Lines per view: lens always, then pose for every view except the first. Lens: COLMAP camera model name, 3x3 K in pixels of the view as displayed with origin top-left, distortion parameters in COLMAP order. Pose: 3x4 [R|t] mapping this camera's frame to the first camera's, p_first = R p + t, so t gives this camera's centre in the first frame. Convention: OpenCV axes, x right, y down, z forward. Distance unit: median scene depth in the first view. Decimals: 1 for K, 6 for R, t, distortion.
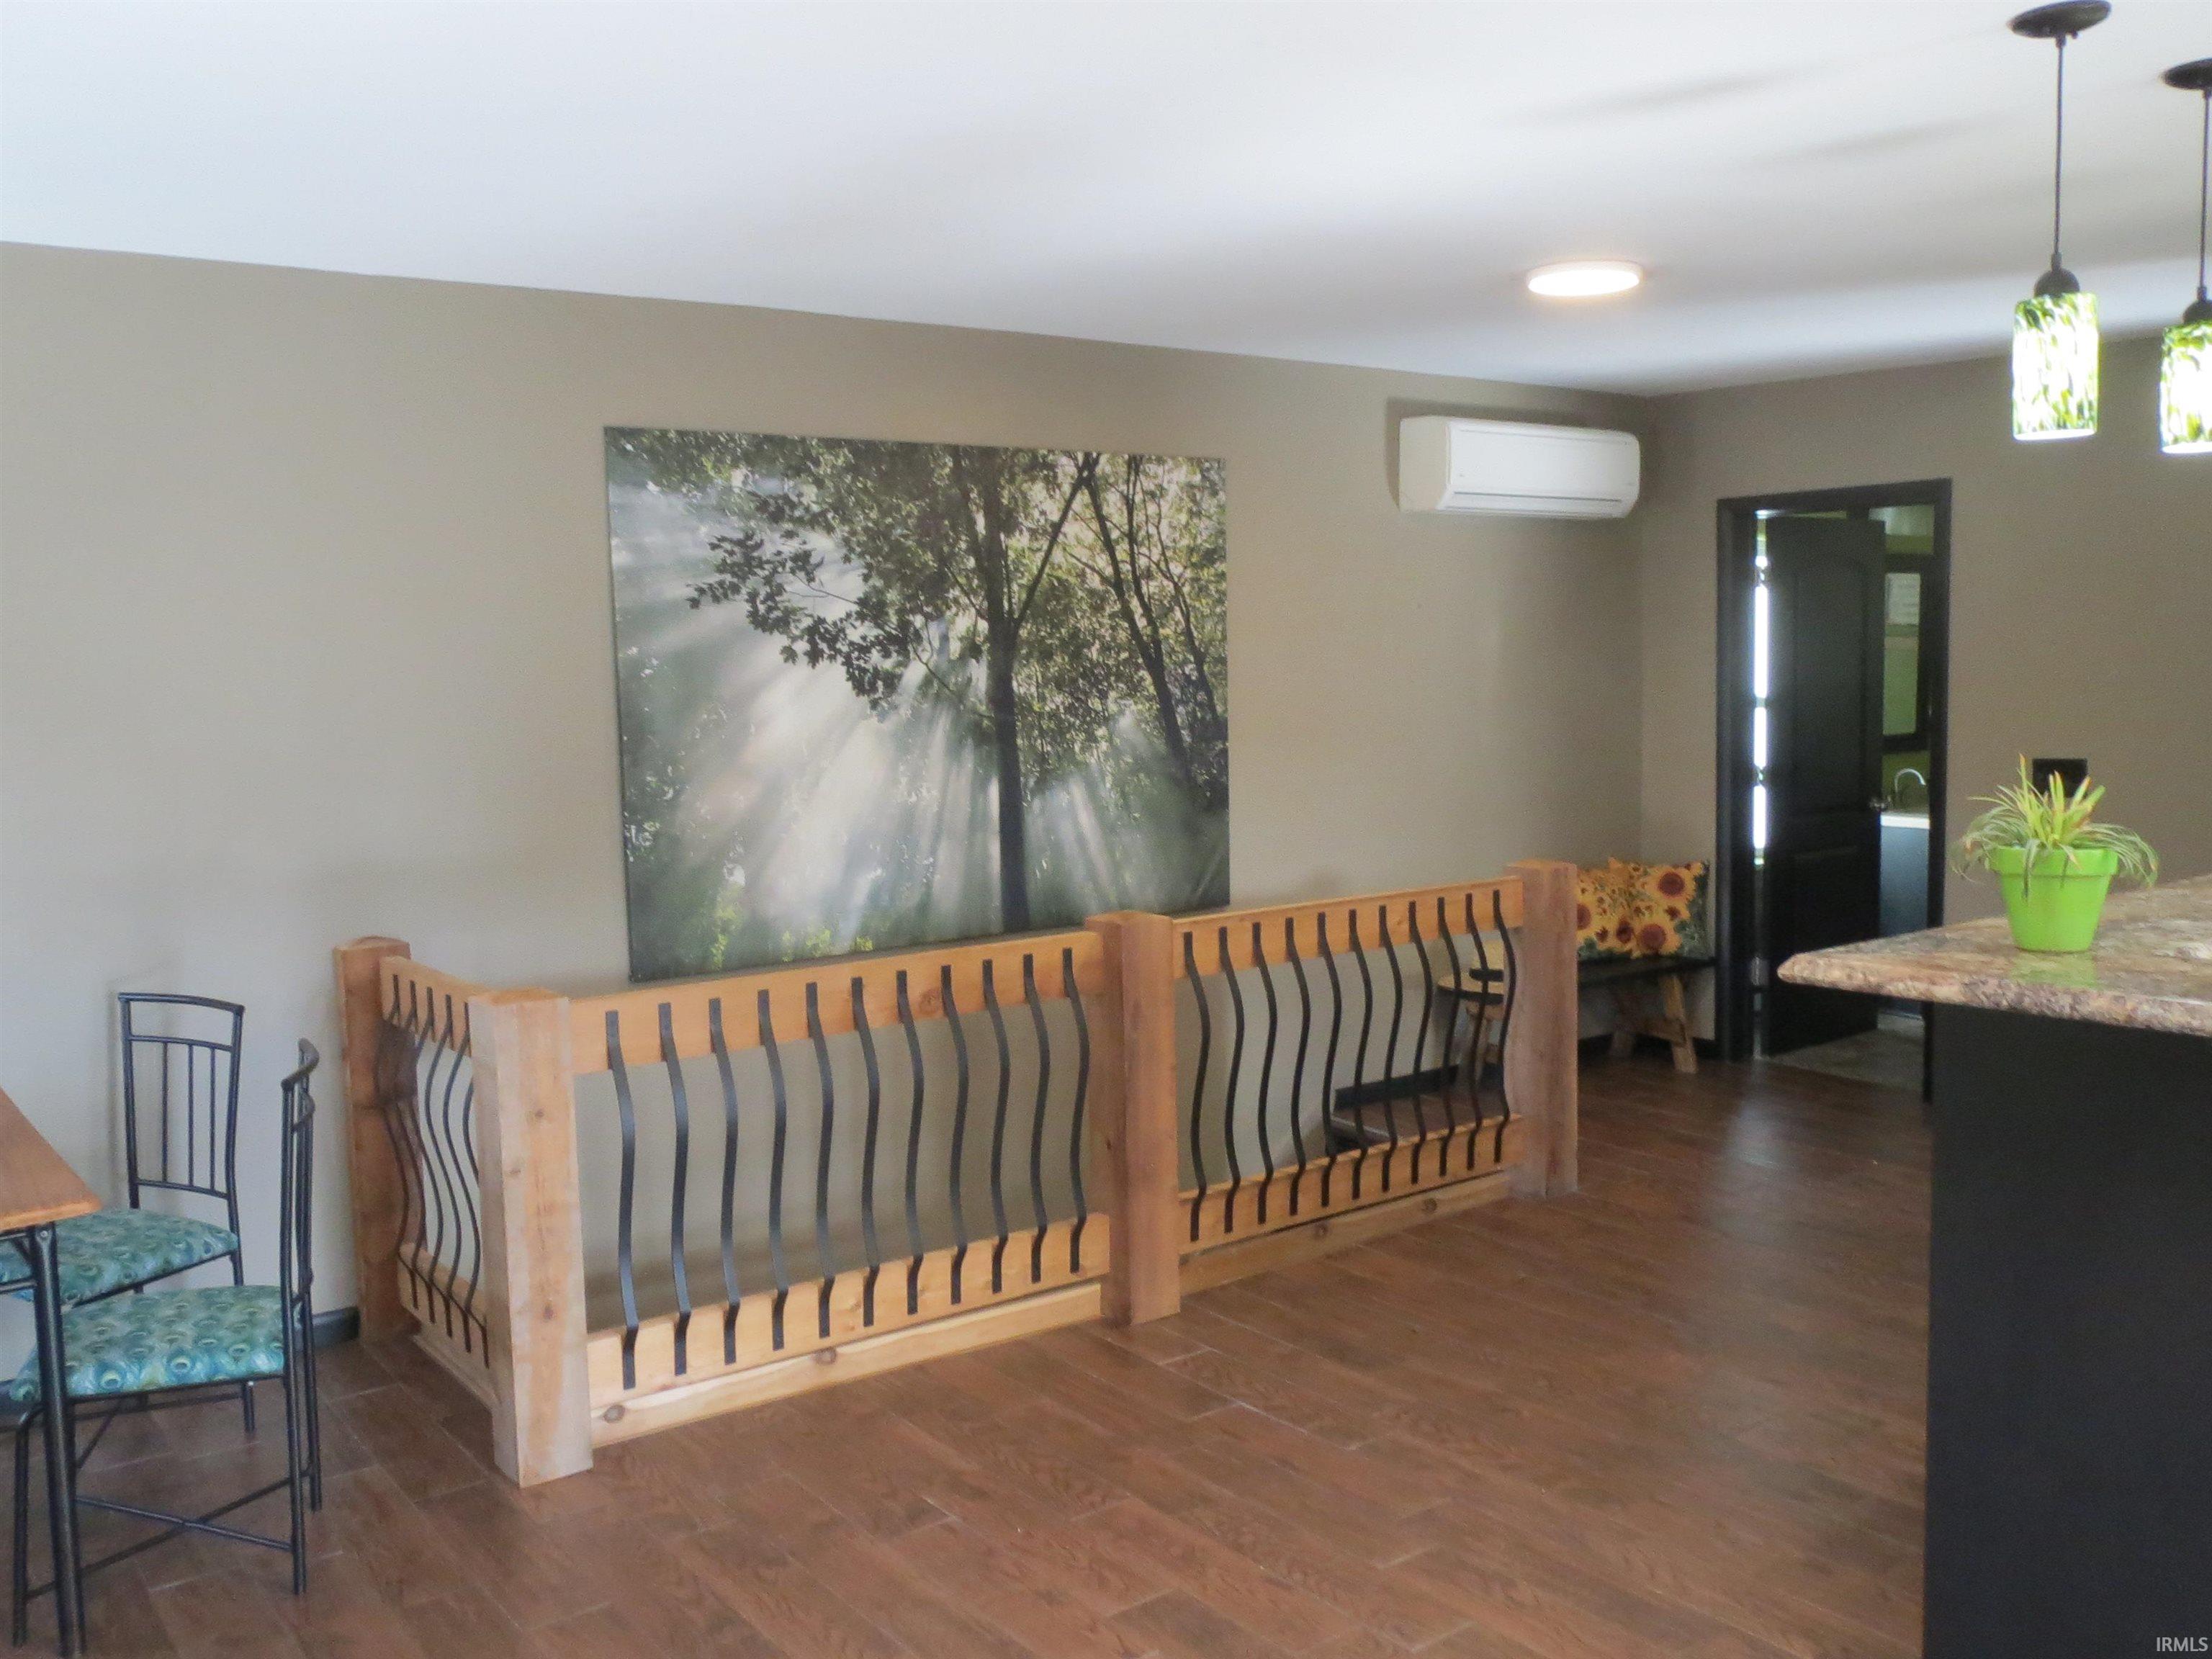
lens RADIAL K [[1849.9, 0, 1106.4], [0, 1849.9, 819.3], [0, 0, 1]] dist [-0.011578, -0.002963]
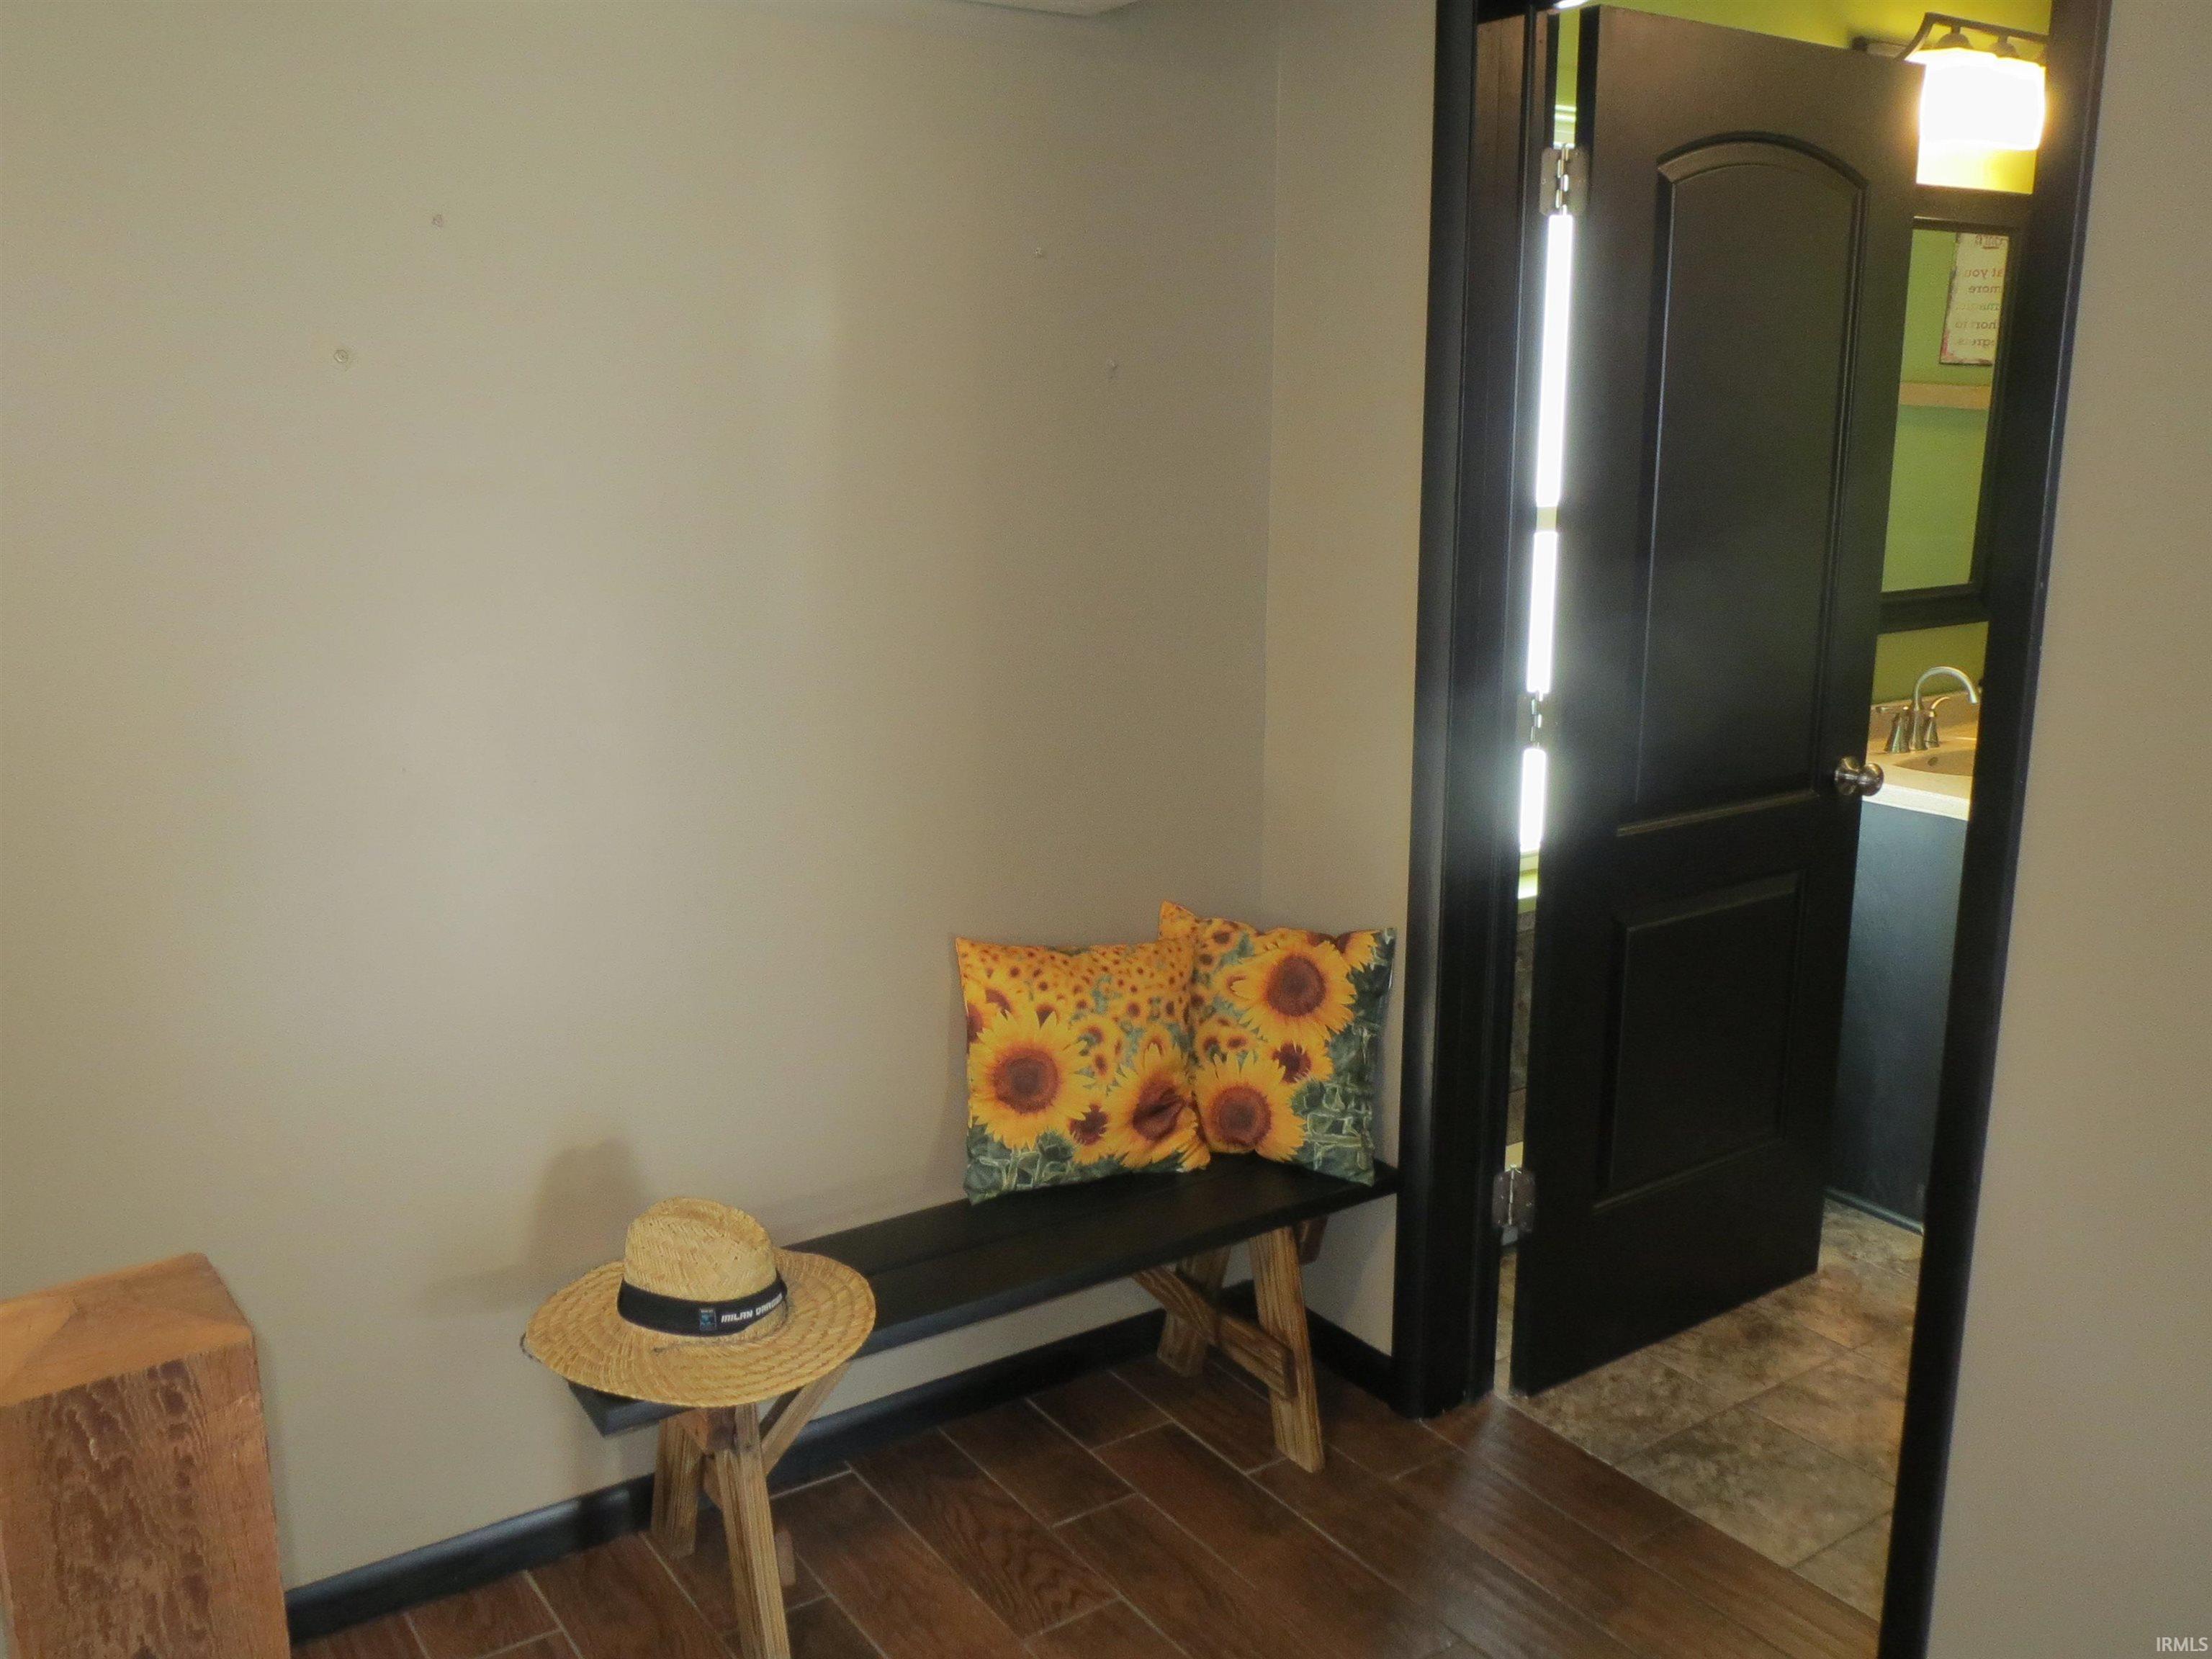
lens RADIAL K [[1849.9, 0, 1101.0], [0, 1849.9, 835.9], [0, 0, 1]] dist [-0.011578, -0.002963]
pose [[0.999396, 0.029898, -0.017715, 0.269325], [-0.027218, 0.990349, 0.135895, -0.048947], [0.021607, -0.135331, 0.990565, 0.610659]]
